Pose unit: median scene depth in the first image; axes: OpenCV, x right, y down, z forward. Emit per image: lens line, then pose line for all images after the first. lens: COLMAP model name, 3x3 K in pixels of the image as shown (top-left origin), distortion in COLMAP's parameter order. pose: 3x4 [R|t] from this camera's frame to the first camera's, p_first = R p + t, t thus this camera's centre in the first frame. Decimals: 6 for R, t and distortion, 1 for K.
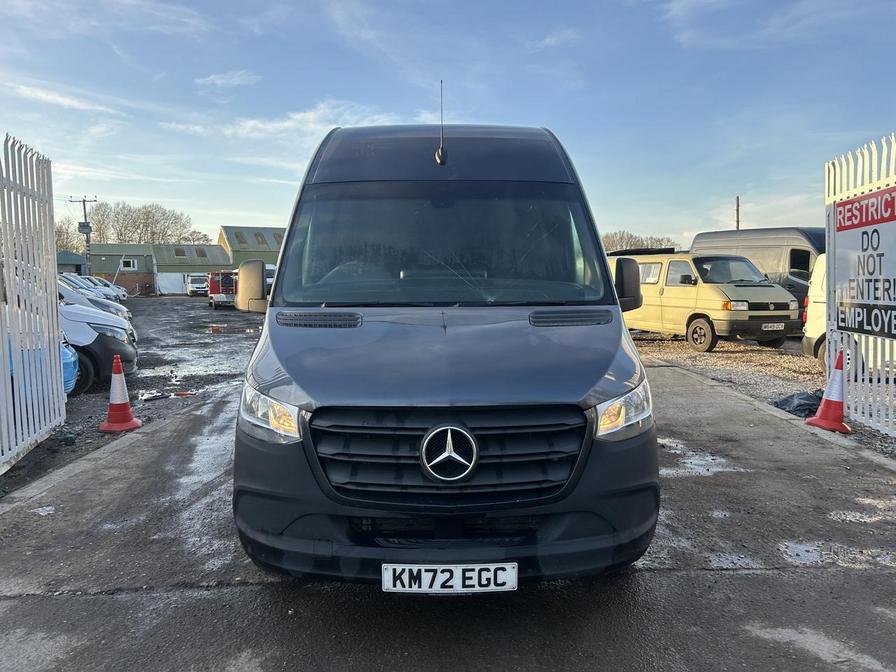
lens RADIAL K [[676.7, 0, 453.2], [0, 676.7, 336.7], [0, 0, 1]] dist [0.048628, -0.043404]
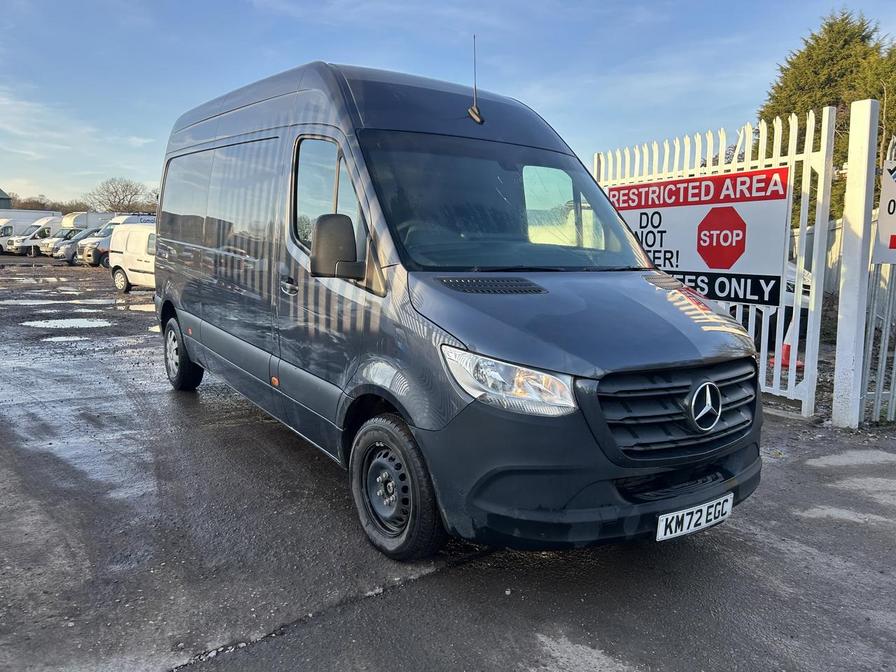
lens RADIAL K [[676.7, 0, 450.6], [0, 676.7, 338.4], [0, 0, 1]] dist [0.048628, -0.043404]
pose [[0.827314, -0.049681, 0.559539, -0.783748], [0.015606, 0.997730, 0.065512, -0.014274], [-0.561523, -0.045467, 0.826211, 0.260363]]
